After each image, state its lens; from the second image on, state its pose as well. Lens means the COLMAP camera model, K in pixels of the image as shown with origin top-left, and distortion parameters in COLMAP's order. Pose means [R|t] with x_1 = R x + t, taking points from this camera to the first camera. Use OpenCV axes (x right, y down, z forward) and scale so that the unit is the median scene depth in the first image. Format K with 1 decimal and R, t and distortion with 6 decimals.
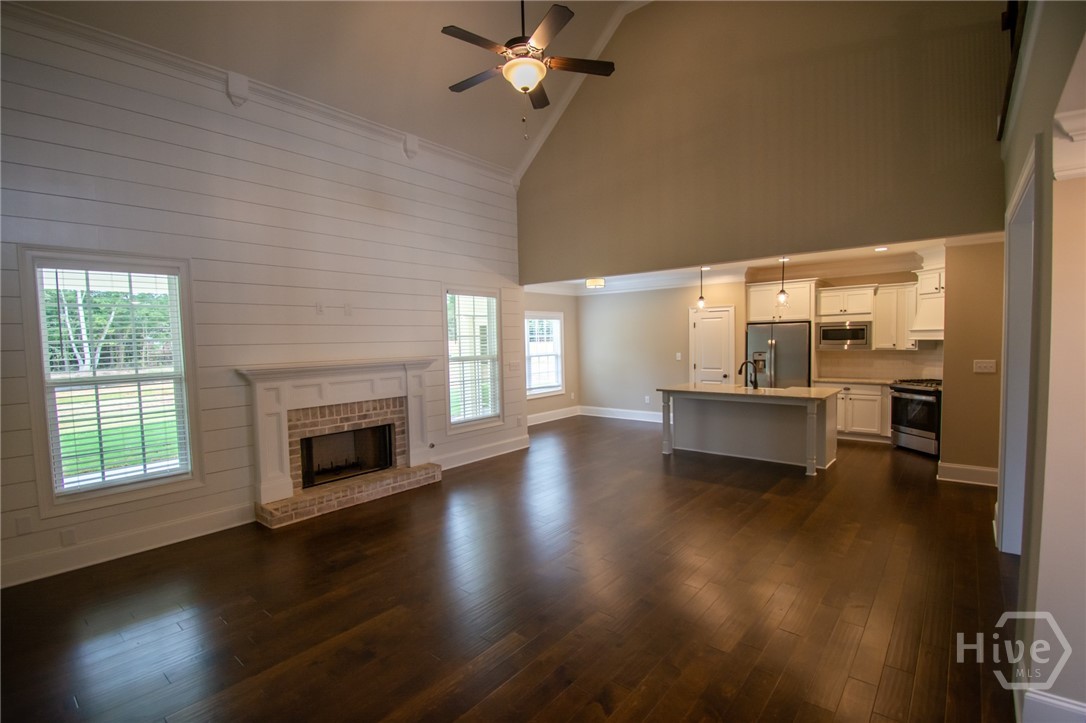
lens RADIAL K [[508.4, 0, 542.7], [0, 508.4, 364.0], [0, 0, 1]] dist [-0.009769, -0.005640]
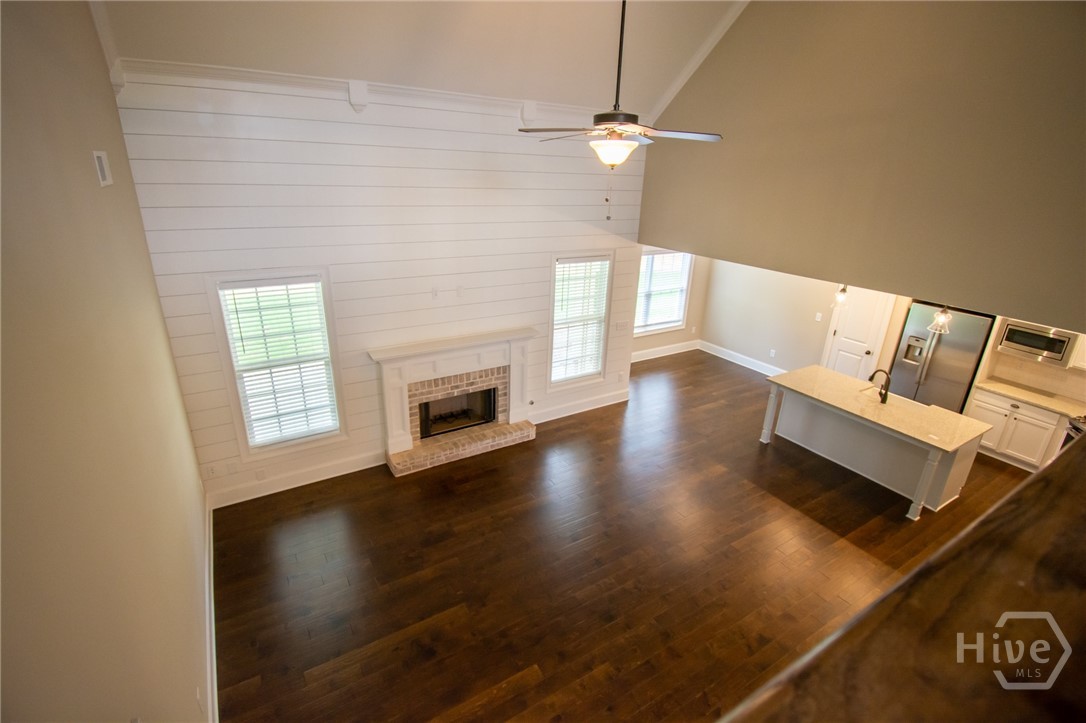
lens RADIAL K [[508.4, 0, 523.2], [0, 508.4, 360.4], [0, 0, 1]] dist [-0.009769, -0.005640]
pose [[0.942753, 0.156179, -0.294660, 0.088212], [-0.058990, 0.947726, 0.313586, -0.310415], [0.328233, -0.278252, 0.902684, 0.015131]]
